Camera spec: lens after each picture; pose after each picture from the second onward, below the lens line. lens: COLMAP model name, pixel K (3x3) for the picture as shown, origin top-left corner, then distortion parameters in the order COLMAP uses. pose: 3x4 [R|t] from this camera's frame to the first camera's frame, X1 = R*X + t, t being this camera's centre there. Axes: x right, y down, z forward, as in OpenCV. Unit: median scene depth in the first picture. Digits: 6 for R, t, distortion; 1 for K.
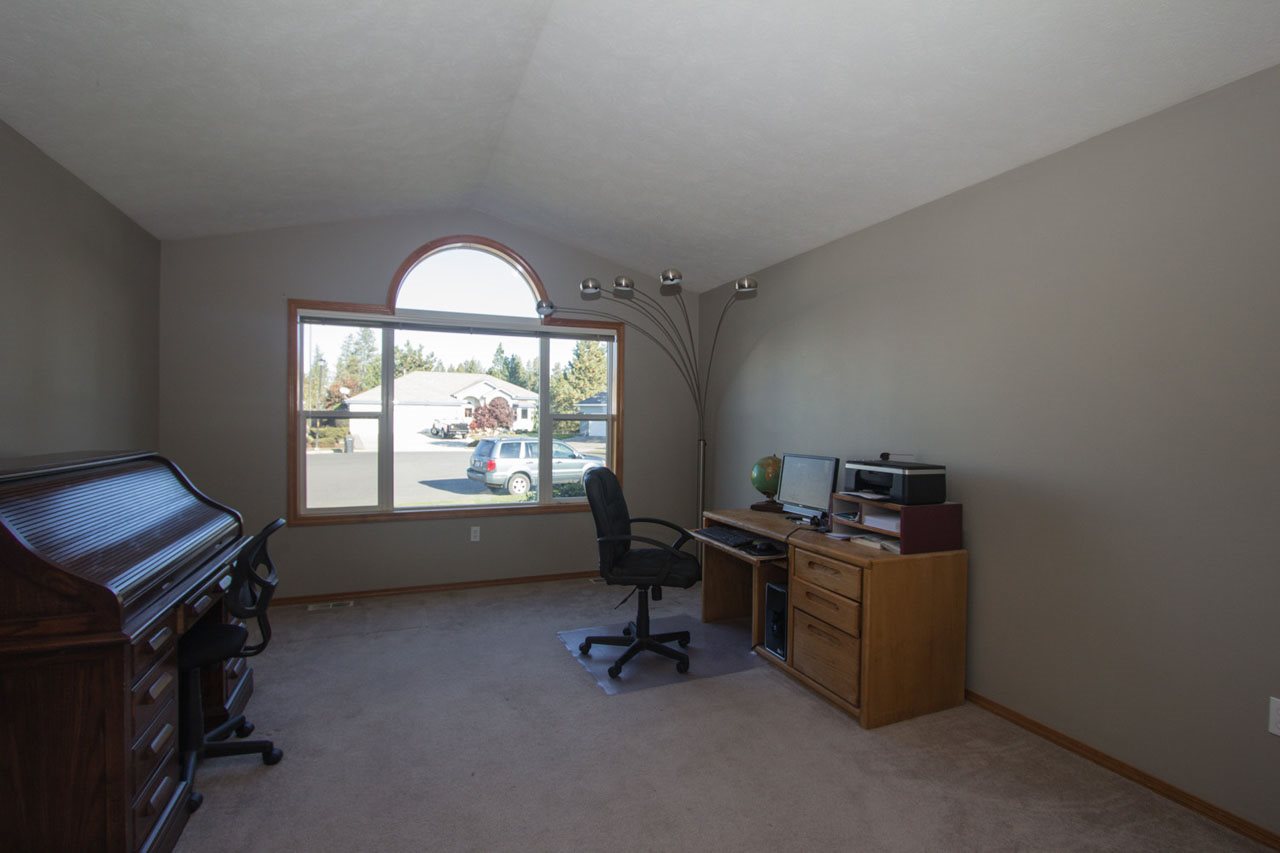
lens RADIAL K [[595.1, 0, 632.2], [0, 595.1, 412.9], [0, 0, 1]] dist [-0.015435, 0.000054]
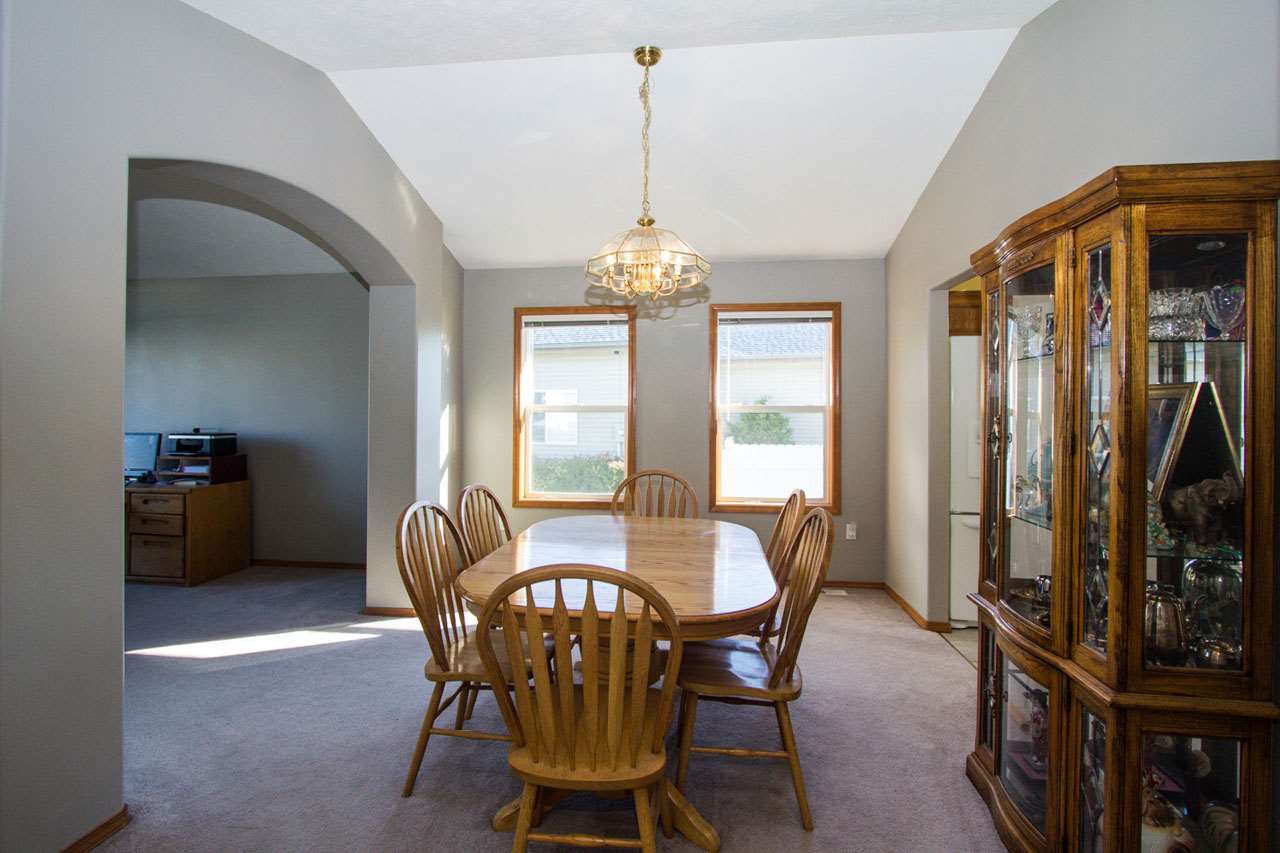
lens RADIAL K [[595.1, 0, 632.2], [0, 595.1, 412.9], [0, 0, 1]] dist [-0.015435, 0.000054]
pose [[0.491987, -0.016631, 0.870444, -0.375238], [-0.003348, 0.999774, 0.020994, -0.009749], [-0.870596, -0.013243, 0.491820, -0.789896]]
